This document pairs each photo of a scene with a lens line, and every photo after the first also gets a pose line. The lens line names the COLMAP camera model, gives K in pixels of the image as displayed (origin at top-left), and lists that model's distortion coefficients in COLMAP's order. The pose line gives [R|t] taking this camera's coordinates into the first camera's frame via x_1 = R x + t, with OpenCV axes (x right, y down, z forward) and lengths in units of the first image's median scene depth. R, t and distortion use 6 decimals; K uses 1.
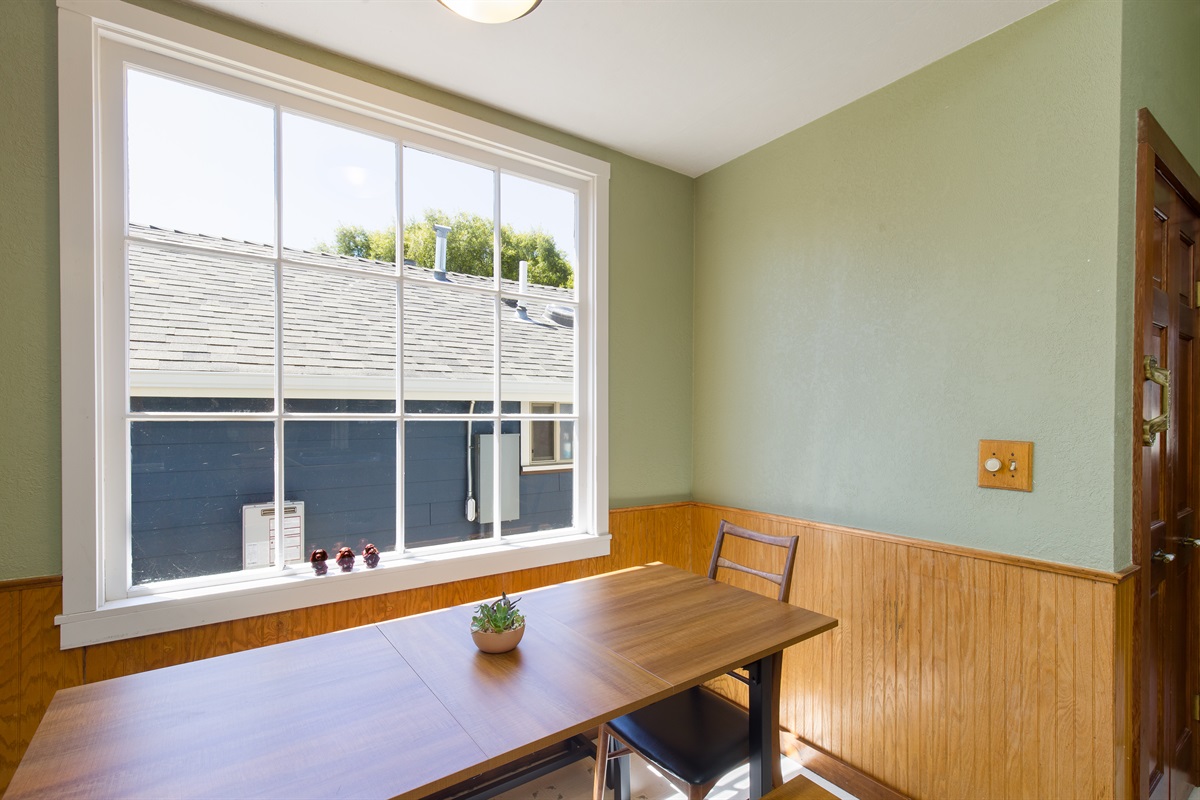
lens RADIAL K [[553.8, 0, 600.2], [0, 553.8, 412.3], [0, 0, 1]] dist [0.004869, -0.000676]
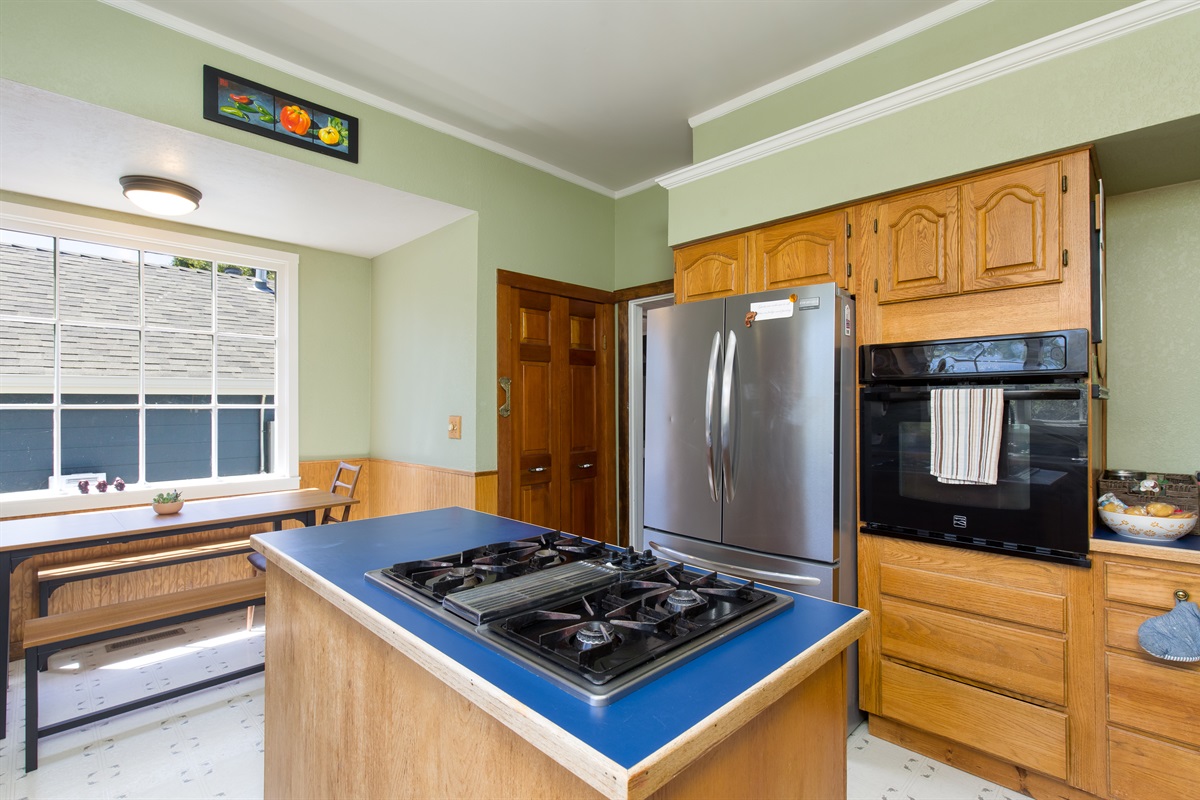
lens RADIAL K [[553.8, 0, 601.7], [0, 553.8, 395.5], [0, 0, 1]] dist [0.004869, -0.000676]
pose [[0.982728, -0.002607, 0.185040, 0.529678], [0.005018, 0.999908, -0.012563, 0.001644], [-0.184990, 0.013274, 0.982651, -0.709264]]
